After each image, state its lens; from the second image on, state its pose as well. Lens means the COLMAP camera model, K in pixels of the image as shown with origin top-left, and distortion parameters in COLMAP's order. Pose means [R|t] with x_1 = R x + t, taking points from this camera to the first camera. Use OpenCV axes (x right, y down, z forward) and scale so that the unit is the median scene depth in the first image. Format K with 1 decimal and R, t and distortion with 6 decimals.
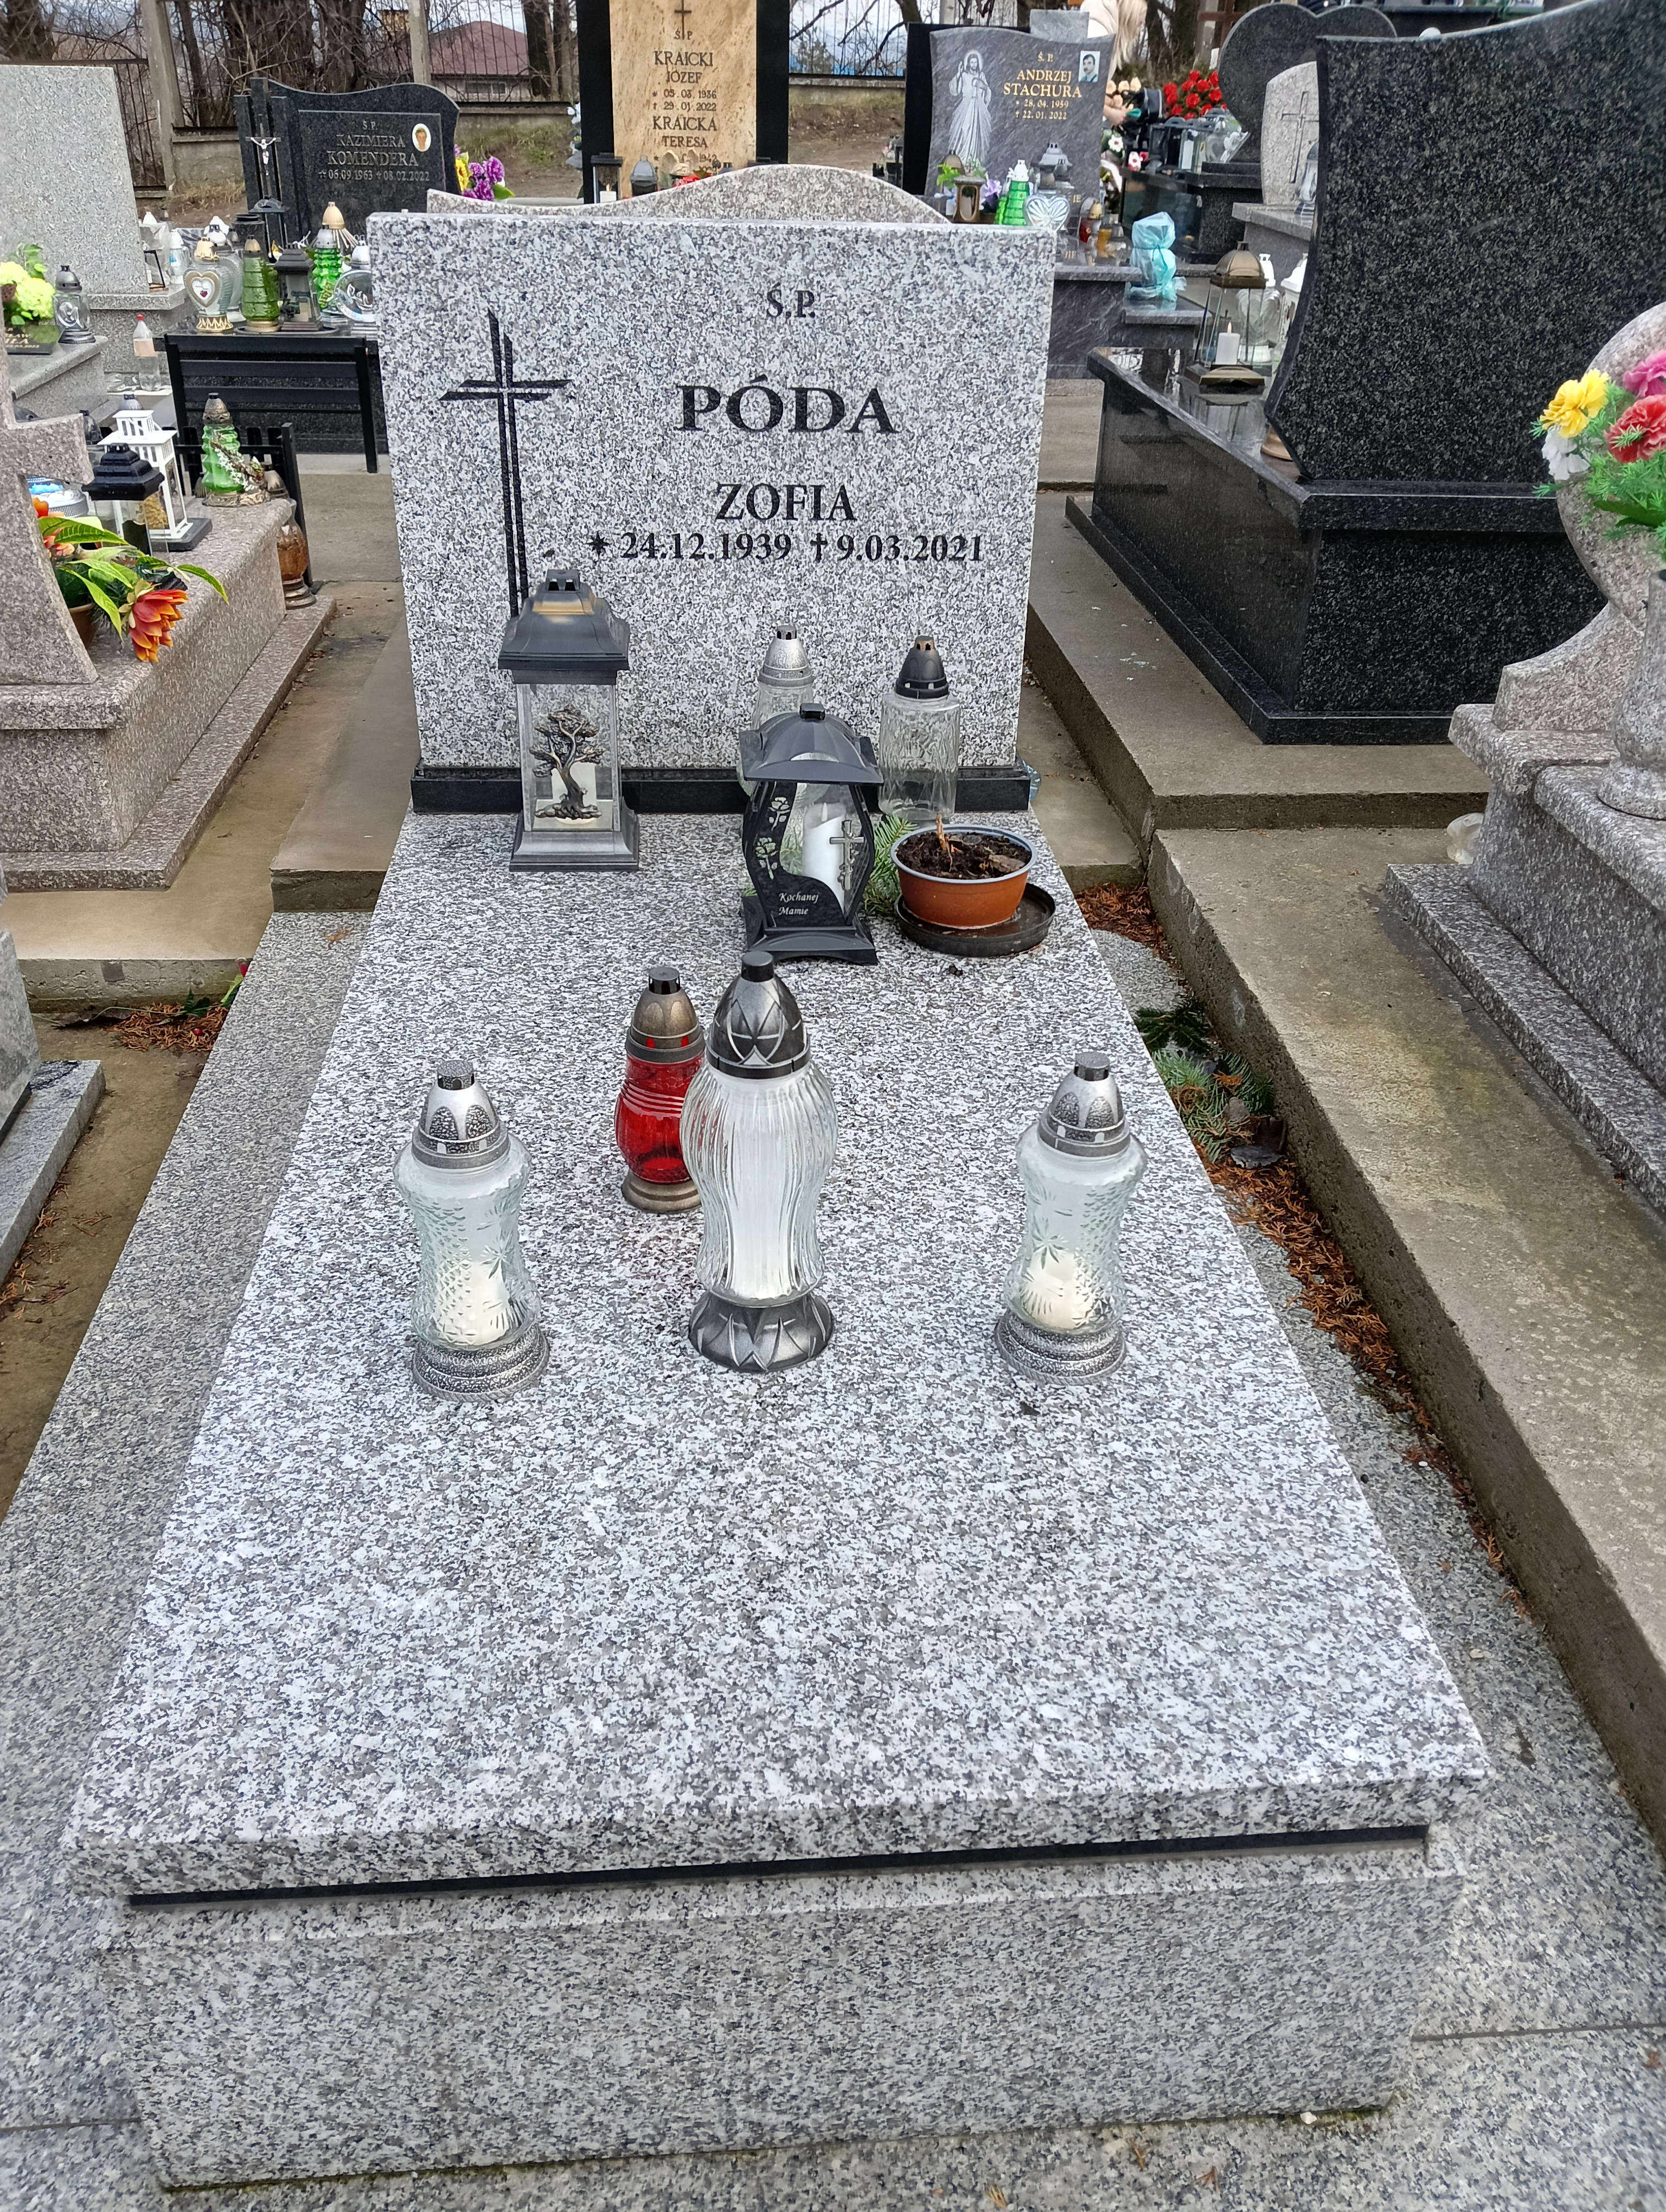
lens RADIAL K [[1752.3, 0, 848.9], [0, 1752.3, 1096.2], [0, 0, 1]] dist [0.102516, -0.205368]
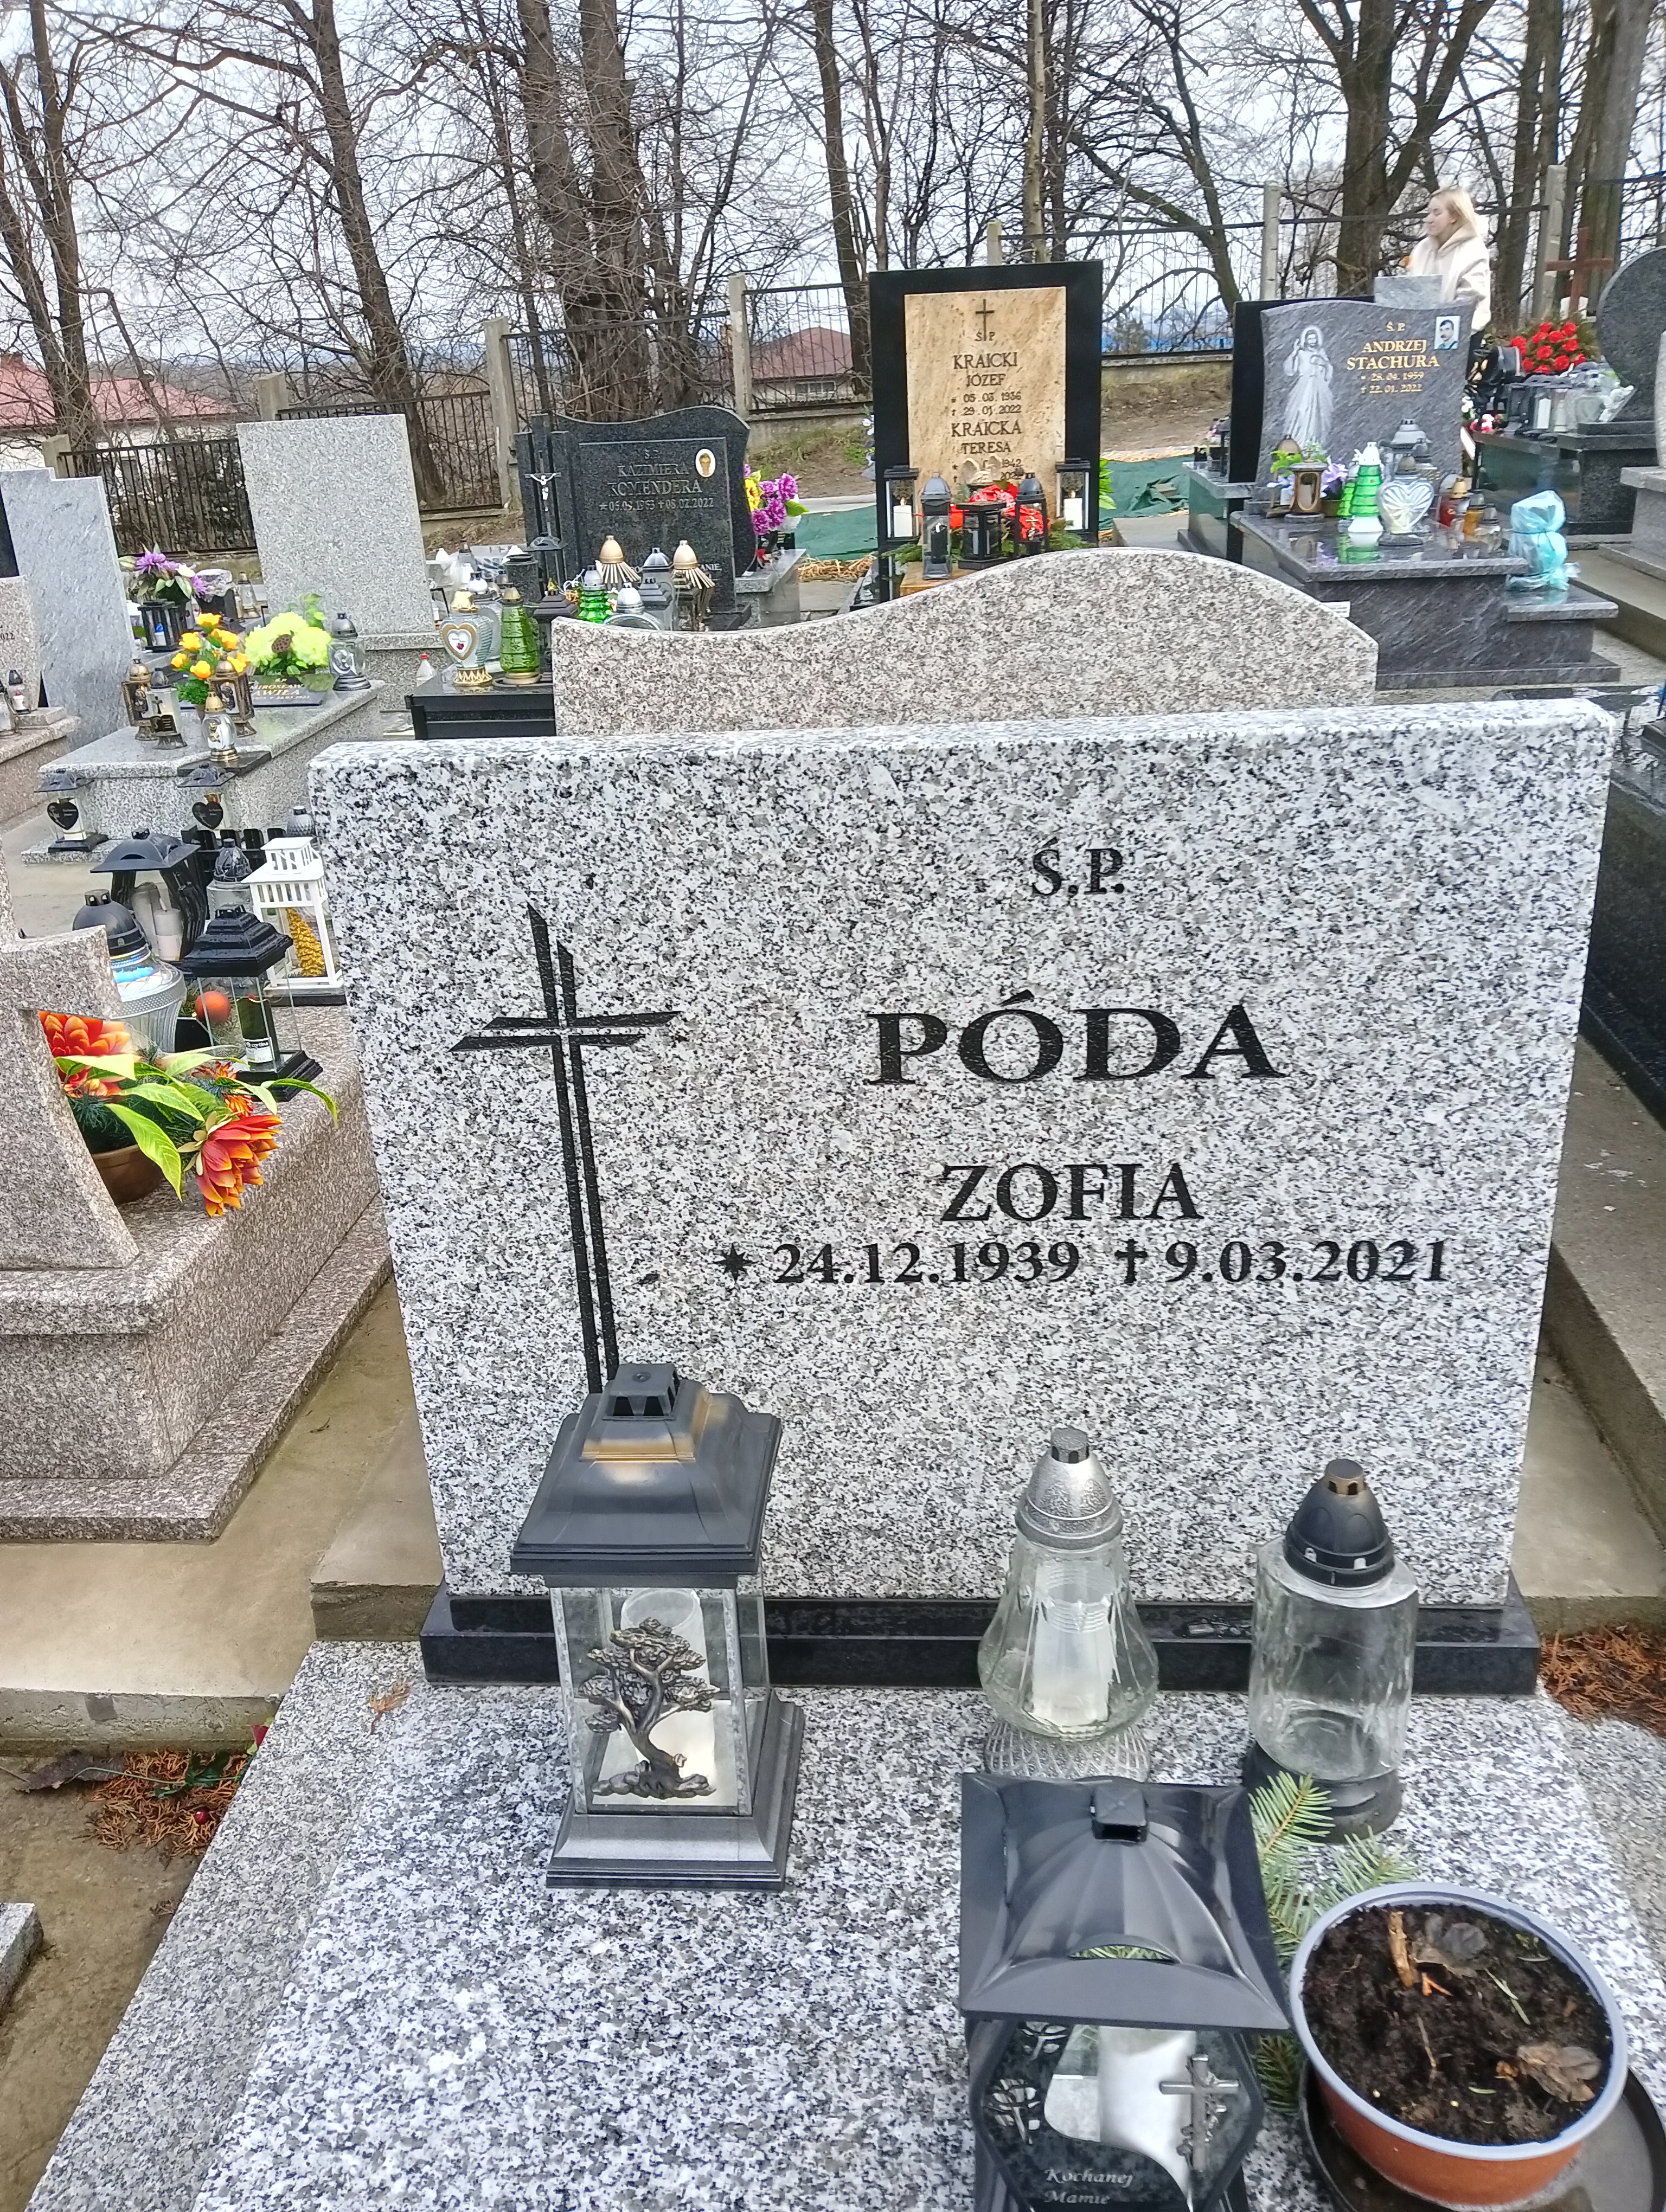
lens RADIAL K [[1815.7, 0, 831.5], [0, 1815.7, 1147.2], [0, 0, 1]] dist [0.176528, -0.388921]
pose [[0.983900, -0.002855, -0.178700, -0.007304], [-0.018978, 0.992551, -0.120344, -0.280375], [0.177712, 0.121798, 0.976516, 0.435343]]
